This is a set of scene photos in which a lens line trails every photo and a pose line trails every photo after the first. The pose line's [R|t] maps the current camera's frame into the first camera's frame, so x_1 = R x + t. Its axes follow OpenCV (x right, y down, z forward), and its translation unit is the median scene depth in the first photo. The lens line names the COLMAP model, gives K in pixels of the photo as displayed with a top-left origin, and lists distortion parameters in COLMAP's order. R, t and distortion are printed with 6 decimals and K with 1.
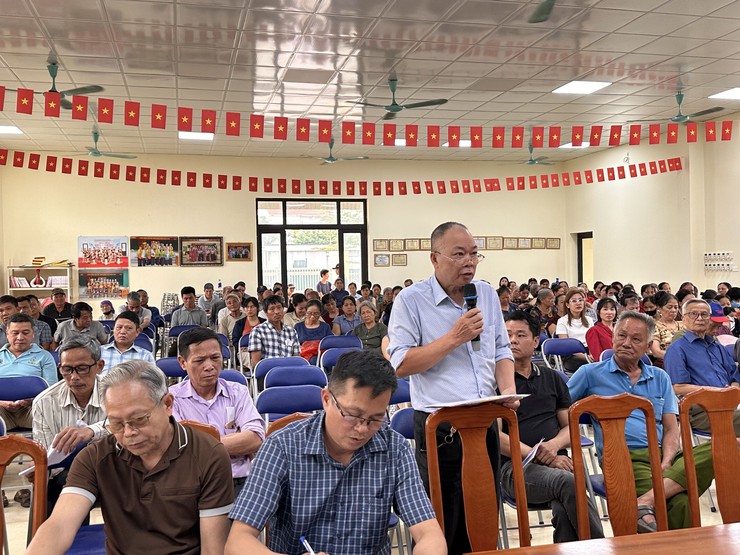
lens RADIAL K [[732.0, 0, 370.0], [0, 732.0, 277.5], [0, 0, 1]] dist [0.015641, -0.001465]
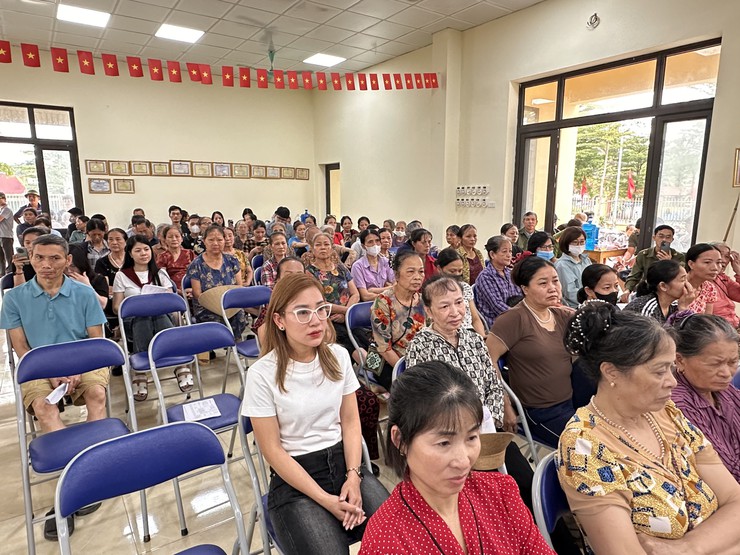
lens RADIAL K [[445.5, 0, 370.0], [0, 445.5, 277.5], [0, 0, 1]] dist [-0.002158, 0.002620]
pose [[0.933041, -0.047017, 0.356684, 0.126260], [-0.011589, 0.986981, 0.160418, -0.005739], [-0.359583, -0.153810, 0.920349, 0.430160]]
